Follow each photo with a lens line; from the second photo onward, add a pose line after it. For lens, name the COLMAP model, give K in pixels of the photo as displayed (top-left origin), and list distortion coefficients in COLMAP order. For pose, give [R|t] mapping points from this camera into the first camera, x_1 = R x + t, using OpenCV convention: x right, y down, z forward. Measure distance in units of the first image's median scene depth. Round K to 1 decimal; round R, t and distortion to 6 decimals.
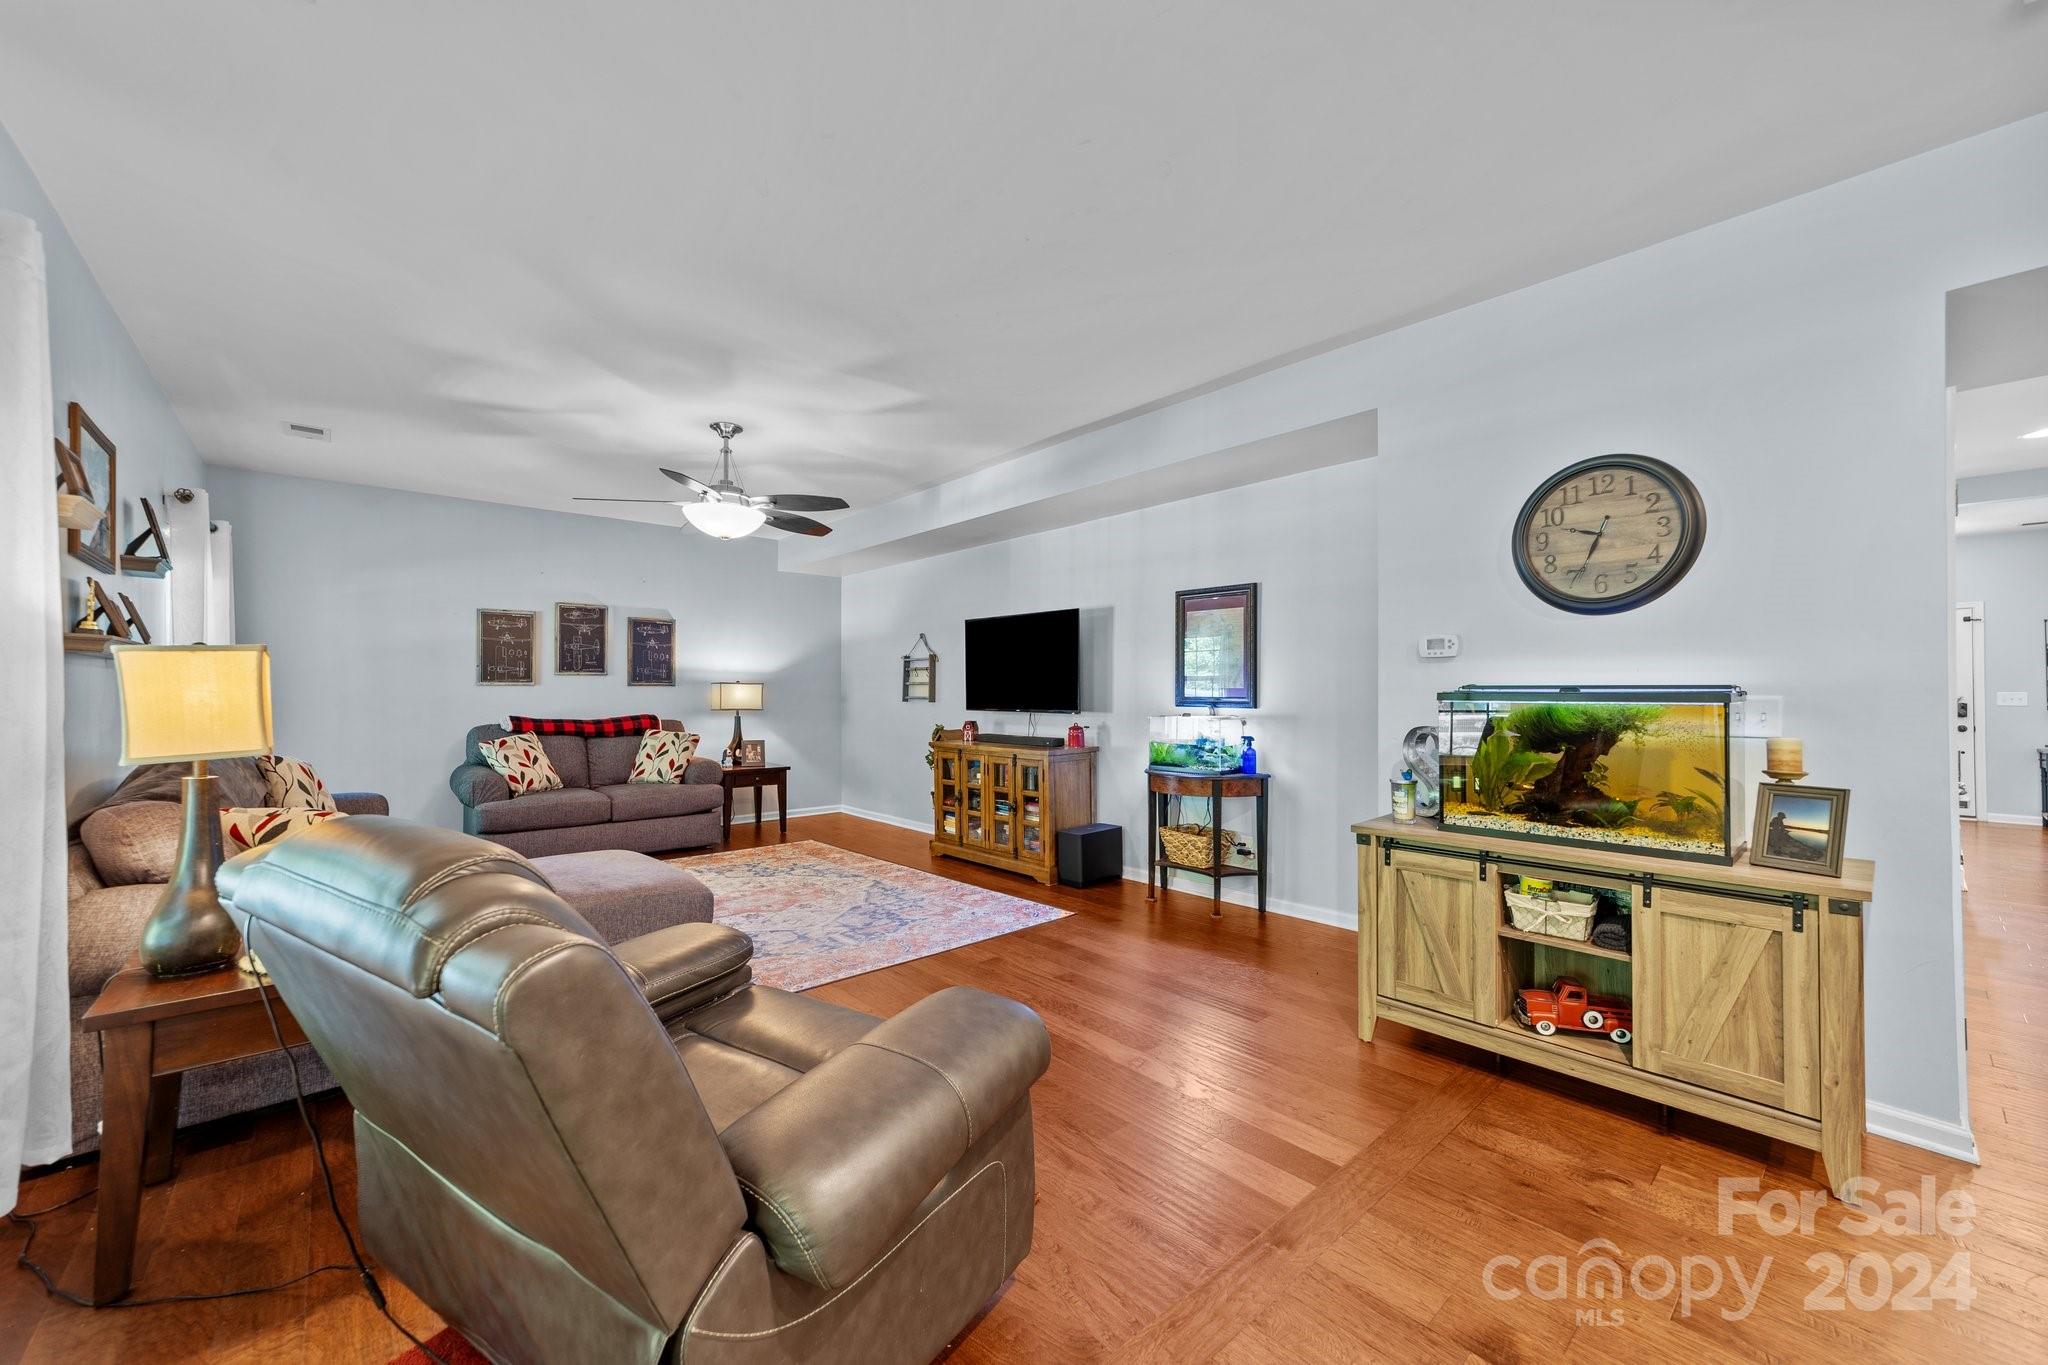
lens RADIAL K [[788.5, 0, 1023.9], [0, 788.5, 685.6], [0, 0, 1]] dist [-0.010480, 0.004194]
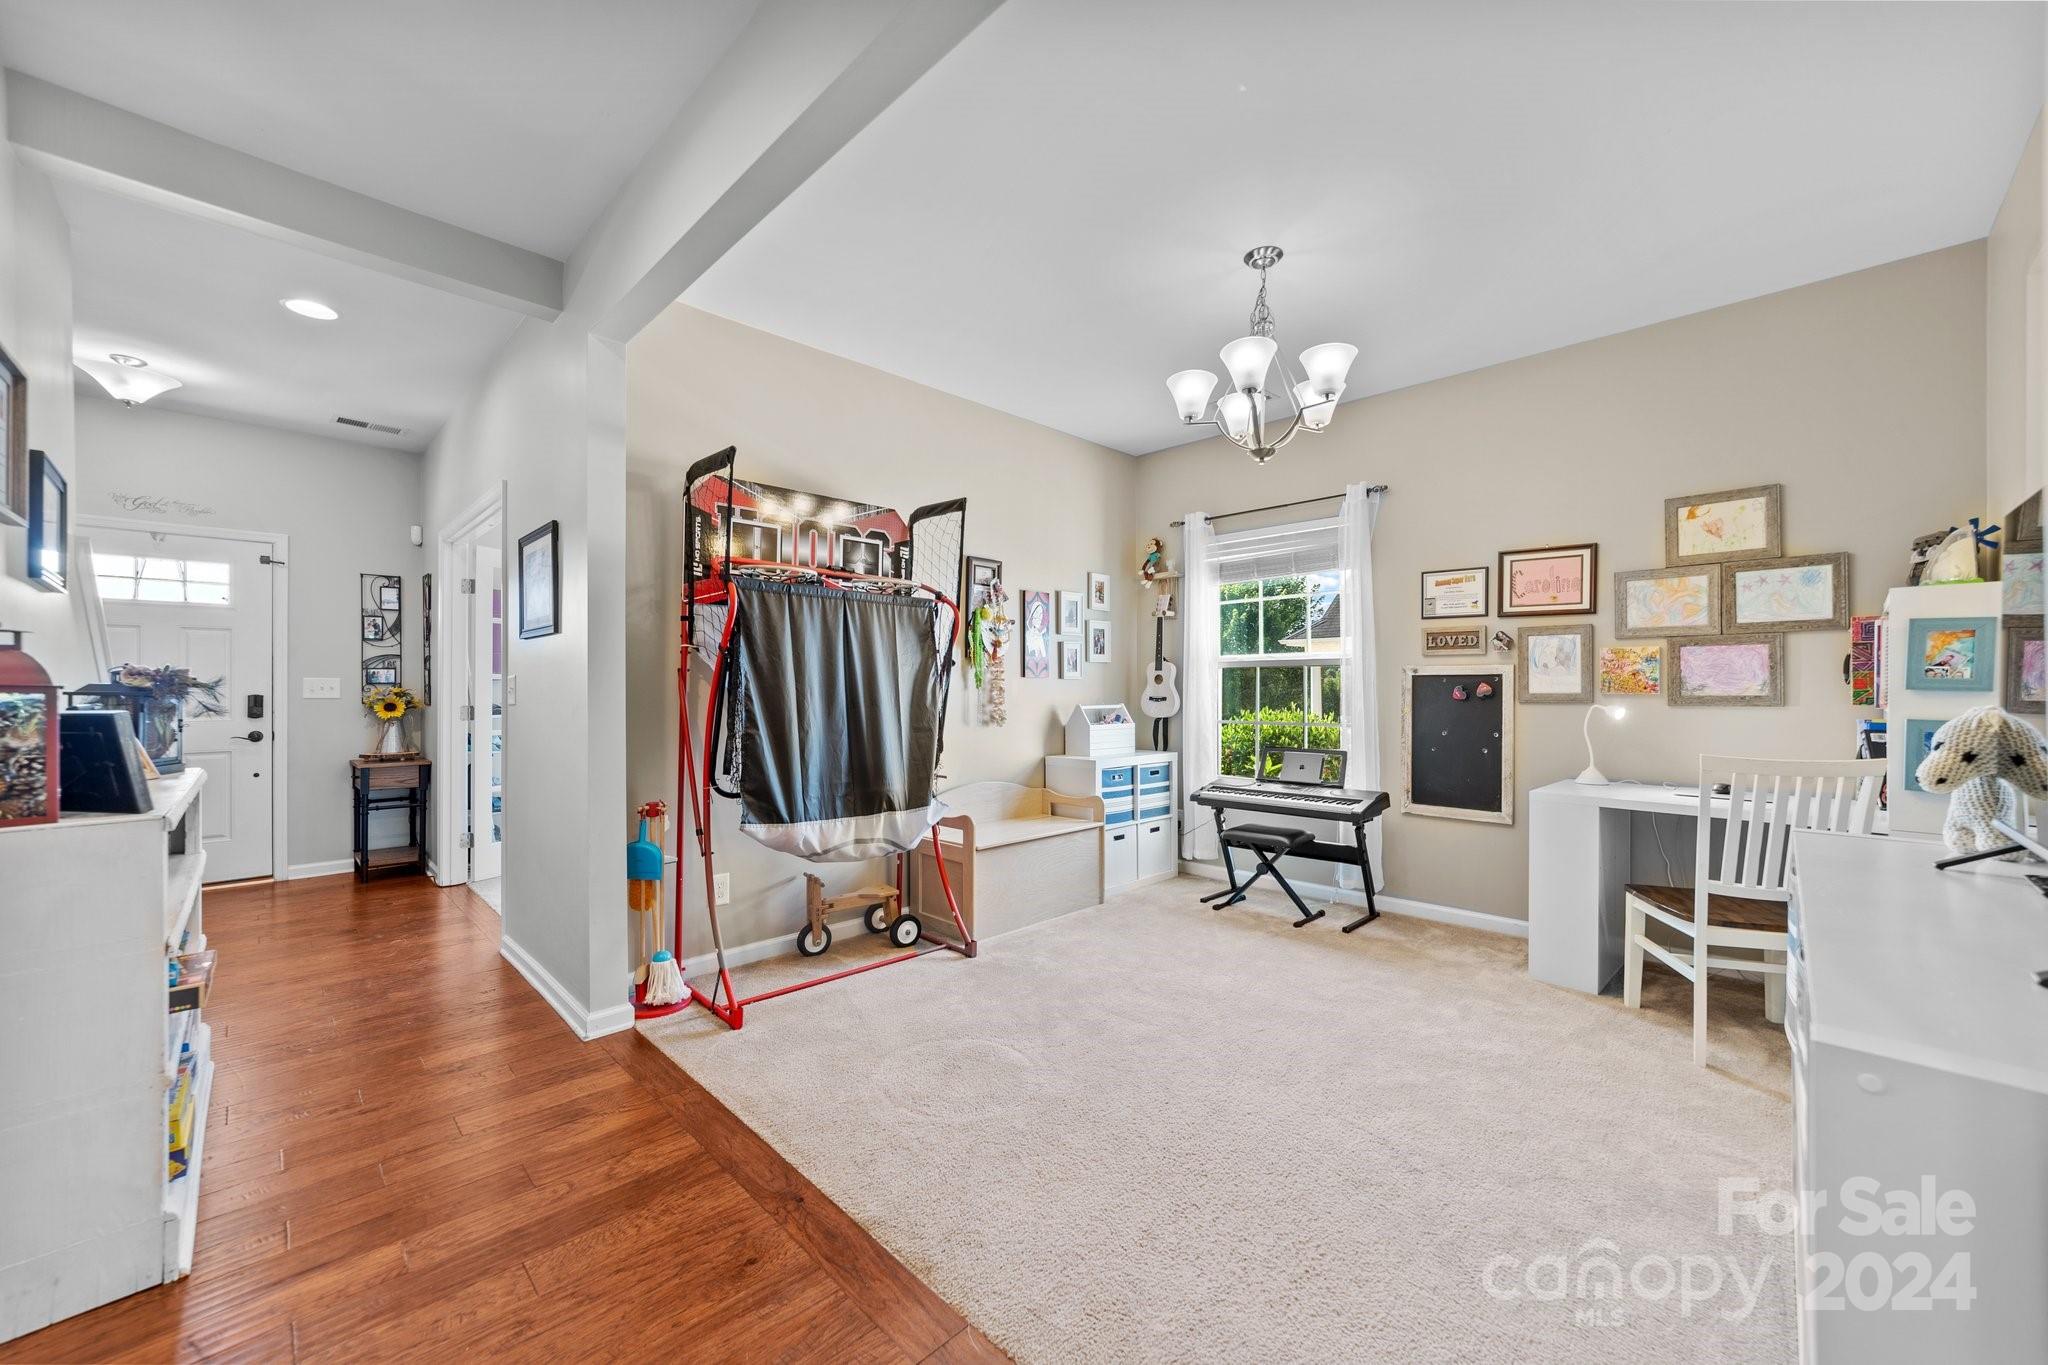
lens RADIAL K [[788.5, 0, 1016.9], [0, 788.5, 687.1], [0, 0, 1]] dist [-0.010480, 0.004194]
pose [[-0.059790, 0.001350, 0.998210, 0.788246], [-0.010919, 0.999938, -0.002006, 0.016154], [-0.998151, -0.011019, -0.059771, 0.634175]]
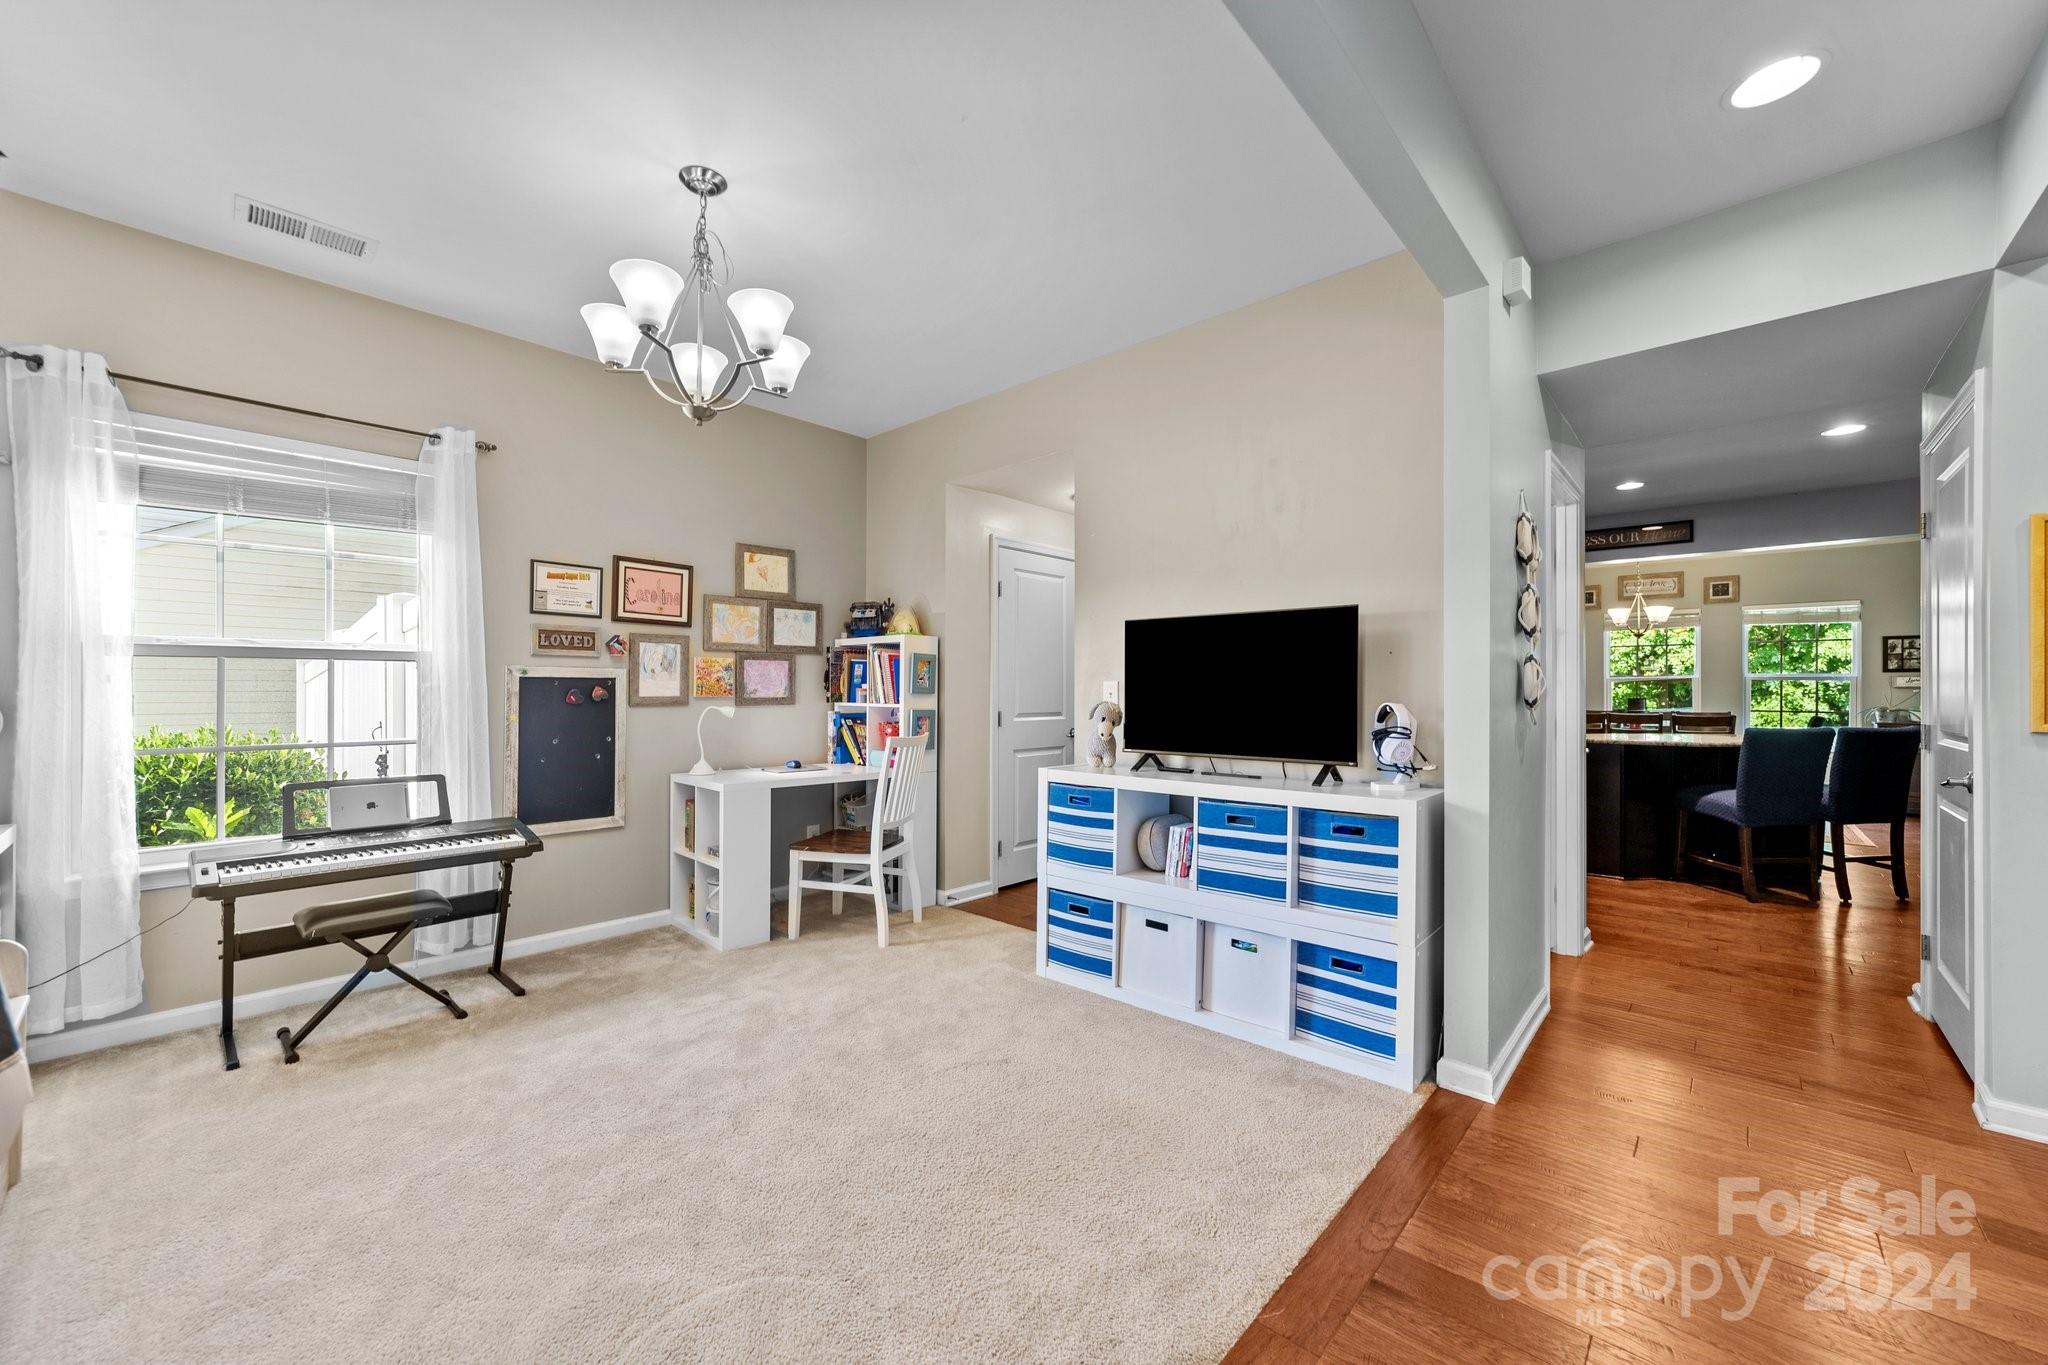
lens RADIAL K [[788.5, 0, 1019.8], [0, 788.5, 692.0], [0, 0, 1]] dist [-0.010480, 0.004194]
pose [[-0.994464, 0.000809, -0.105072, 1.203449], [0.001932, 0.999942, -0.010584, 0.019441], [0.105058, -0.010728, -0.994408, 0.916503]]
